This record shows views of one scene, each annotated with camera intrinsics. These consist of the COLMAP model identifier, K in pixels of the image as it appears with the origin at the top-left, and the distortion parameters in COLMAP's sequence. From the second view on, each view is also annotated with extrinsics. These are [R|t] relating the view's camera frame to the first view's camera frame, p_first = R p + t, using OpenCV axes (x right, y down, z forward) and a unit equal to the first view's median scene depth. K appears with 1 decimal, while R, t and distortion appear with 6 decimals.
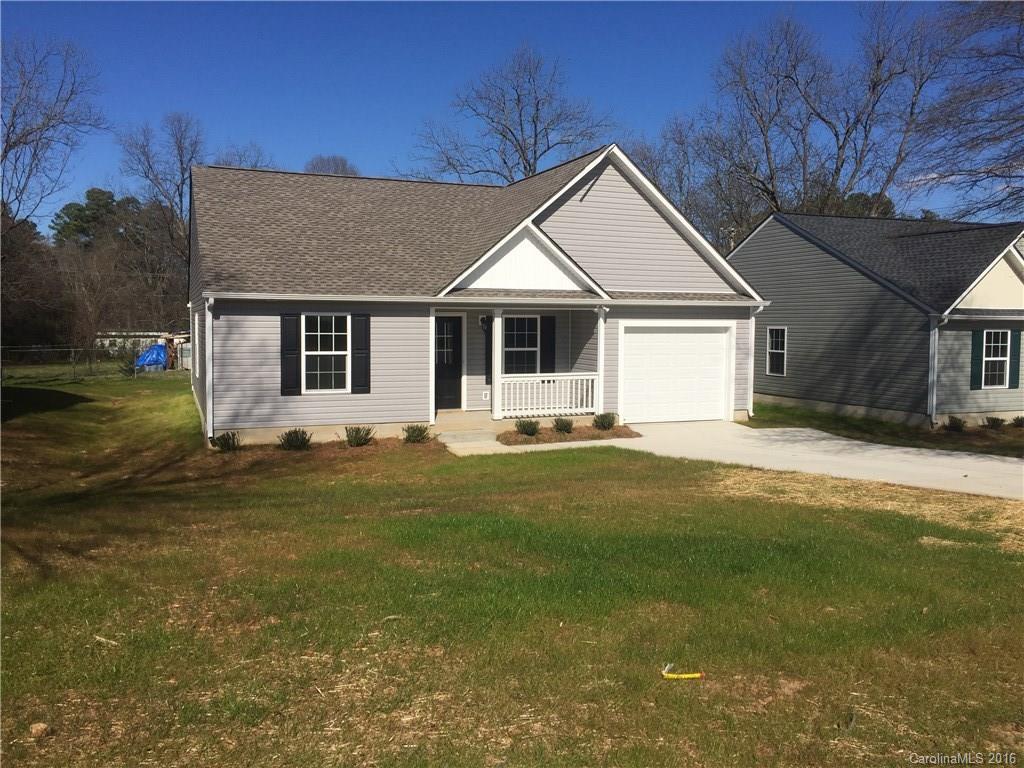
lens RADIAL K [[849.5, 0, 512.0], [0, 849.5, 384.0], [0, 0, 1]] dist [0.002676, -0.000150]
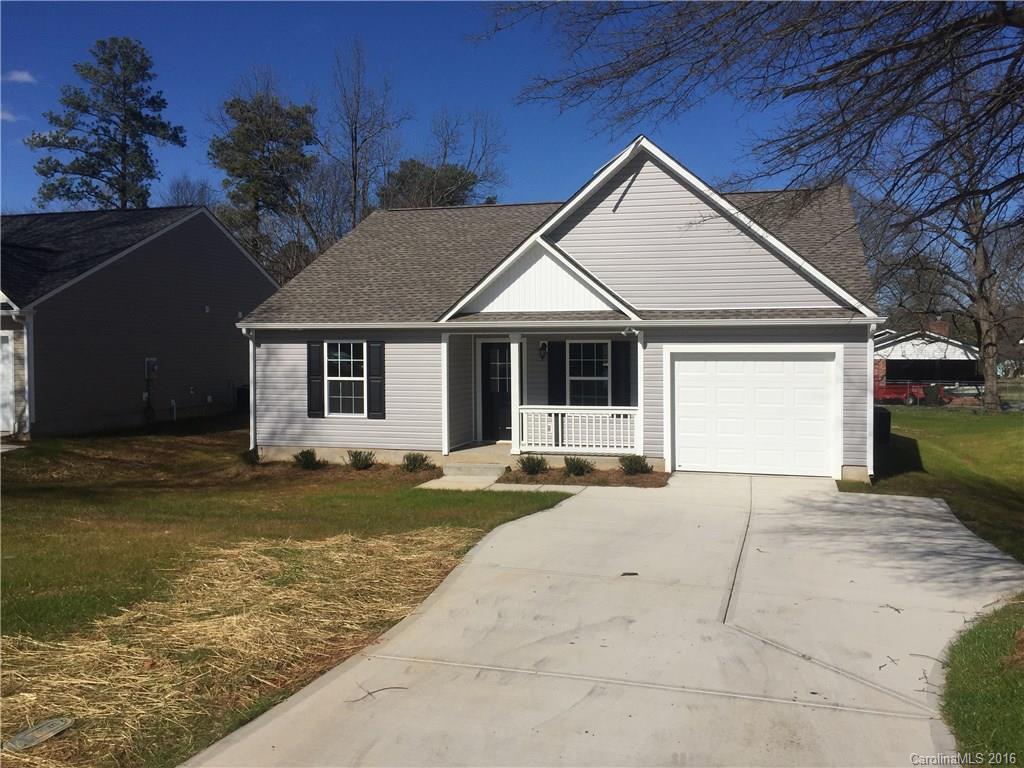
lens RADIAL K [[849.5, 0, 512.0], [0, 849.5, 384.0], [0, 0, 1]] dist [0.002676, -0.000150]
pose [[0.807930, 0.018694, -0.588982, 0.543080], [-0.038405, 0.999042, -0.020973, -0.015220], [0.588026, 0.039565, 0.807874, 0.267831]]
